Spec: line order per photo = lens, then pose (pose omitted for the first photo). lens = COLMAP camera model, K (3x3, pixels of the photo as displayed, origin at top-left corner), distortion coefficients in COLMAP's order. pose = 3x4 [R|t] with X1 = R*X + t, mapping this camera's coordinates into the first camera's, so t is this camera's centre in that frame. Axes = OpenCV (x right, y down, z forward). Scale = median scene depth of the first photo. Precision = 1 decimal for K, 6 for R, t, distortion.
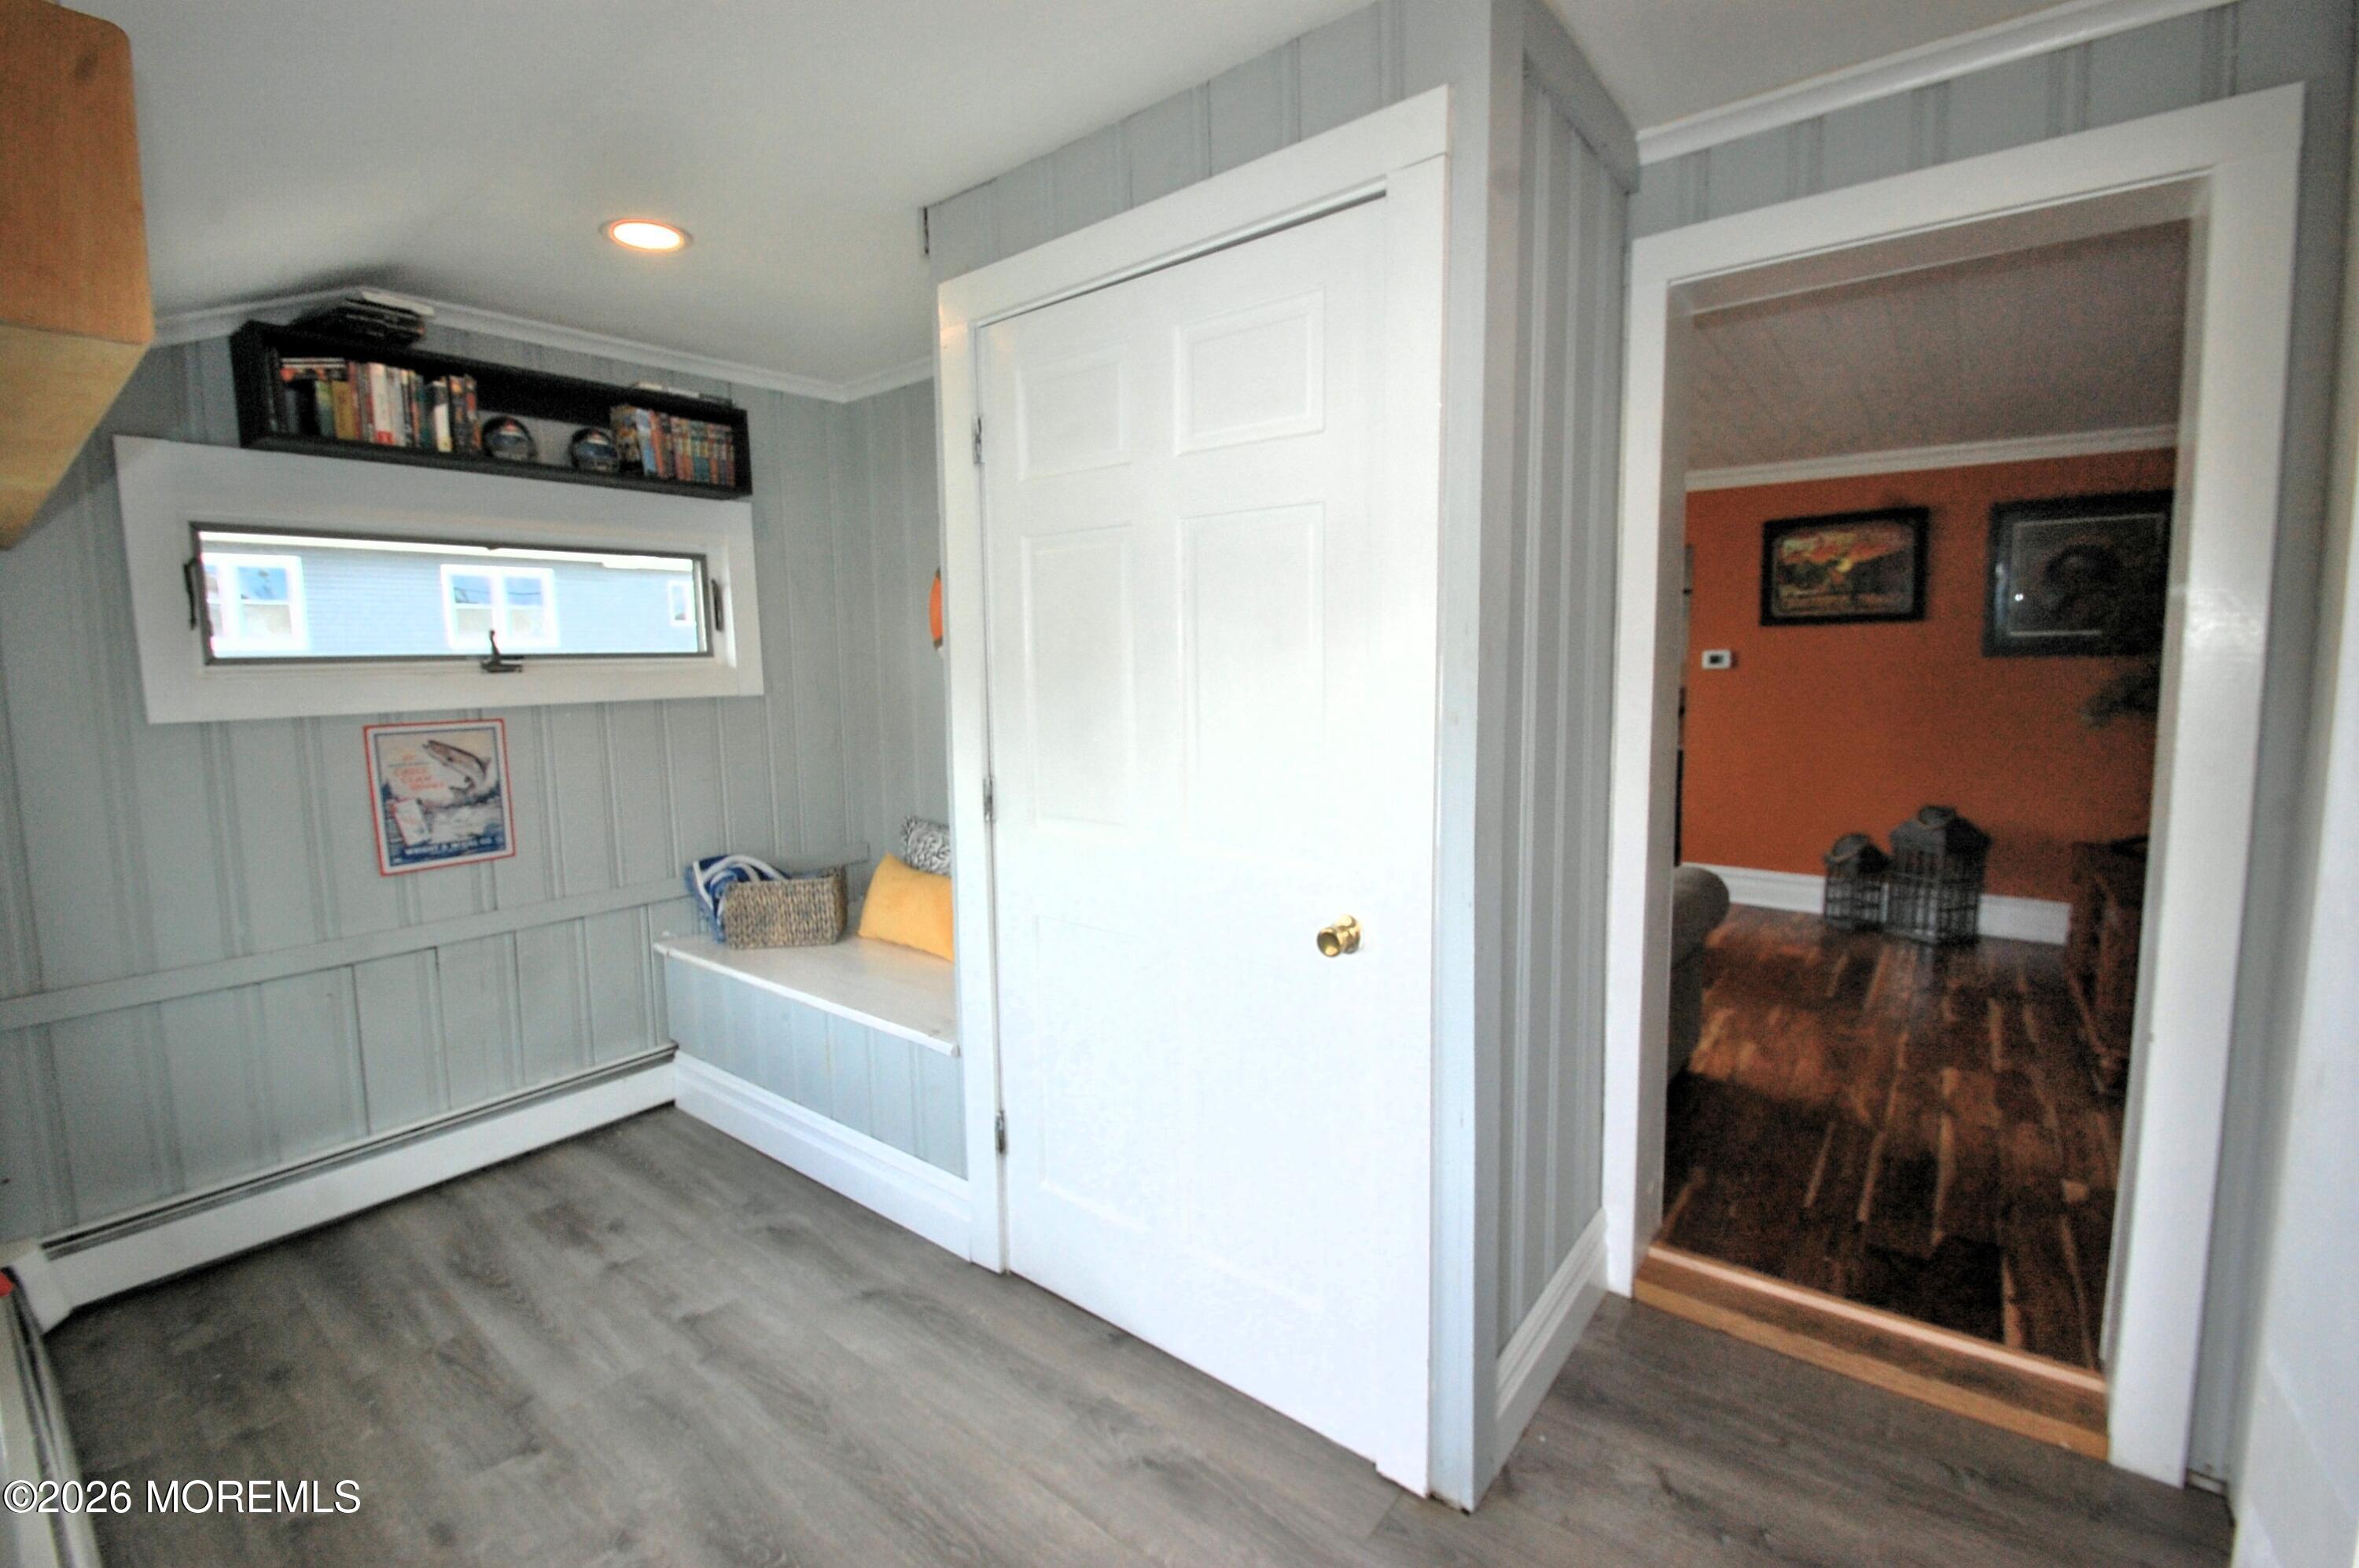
lens RADIAL K [[1027.5, 0, 1173.0], [0, 1027.5, 780.9], [0, 0, 1]] dist [0.004035, -0.010566]
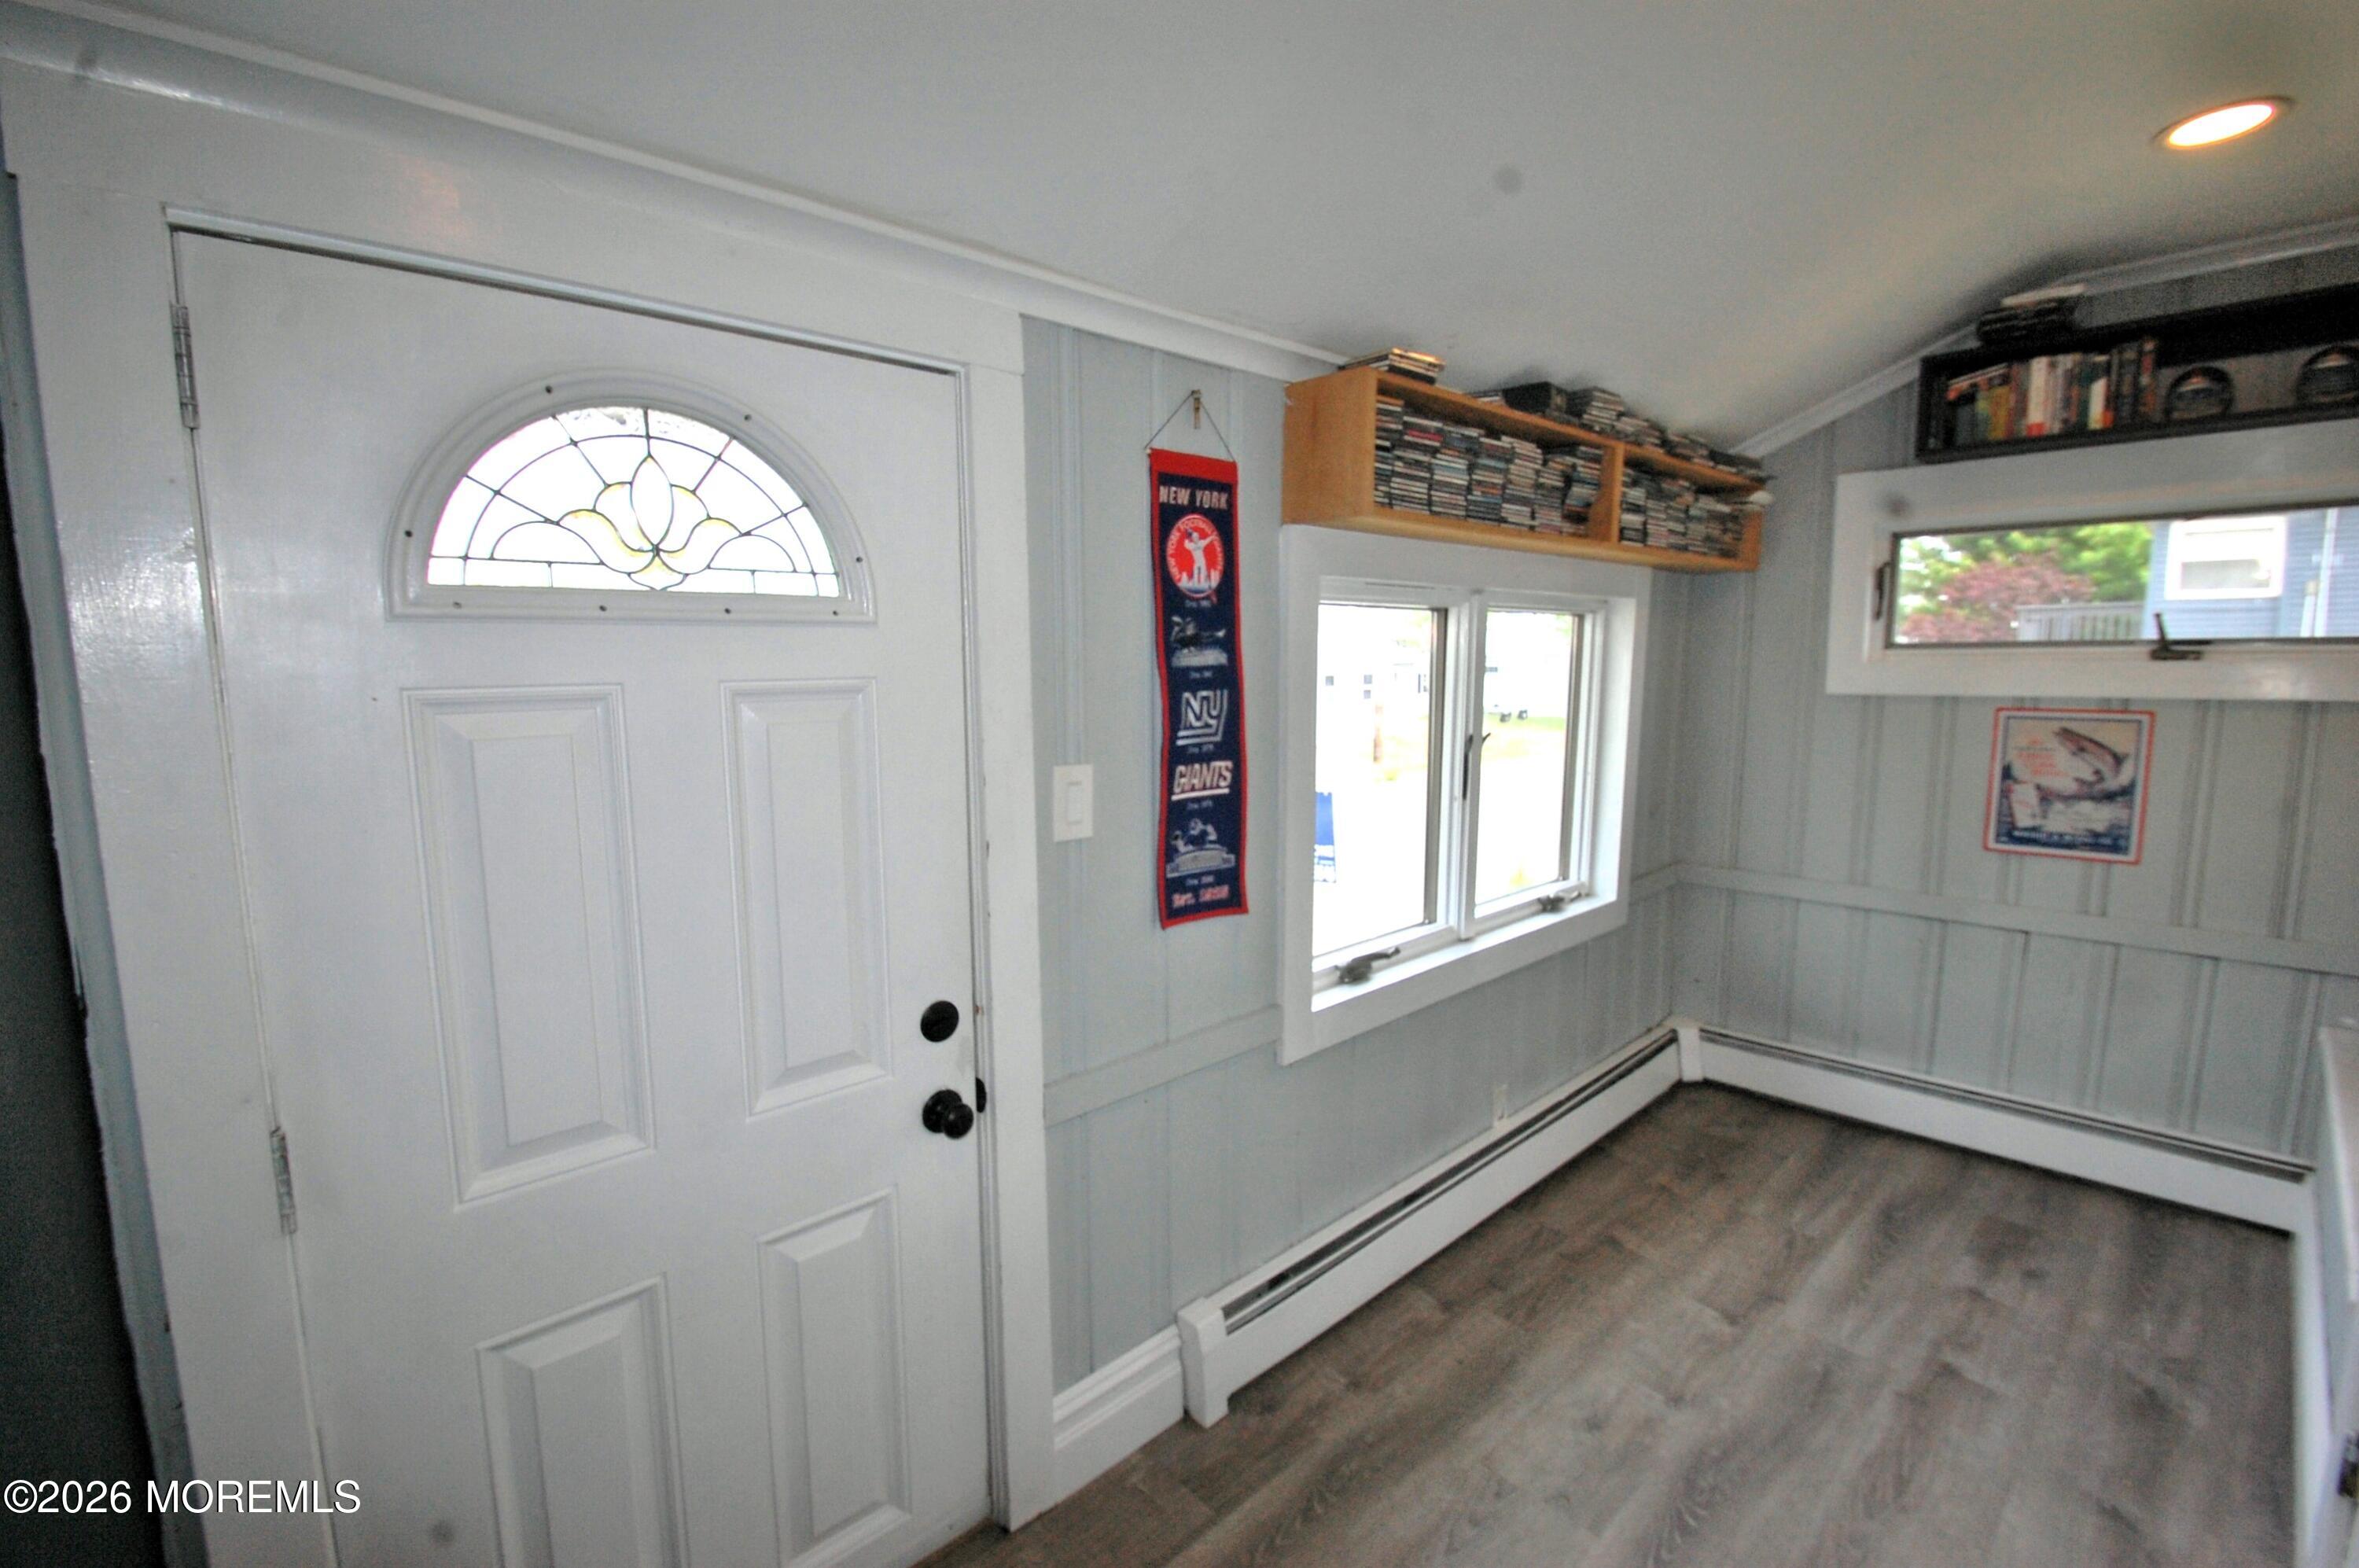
lens RADIAL K [[1027.5, 0, 1169.9], [0, 1027.5, 786.1], [0, 0, 1]] dist [0.004035, -0.010566]
pose [[-0.145653, 0.147376, -0.978297, 0.359441], [-0.100920, 0.981471, 0.162879, -0.056479], [0.984175, 0.122453, -0.128081, 0.283705]]
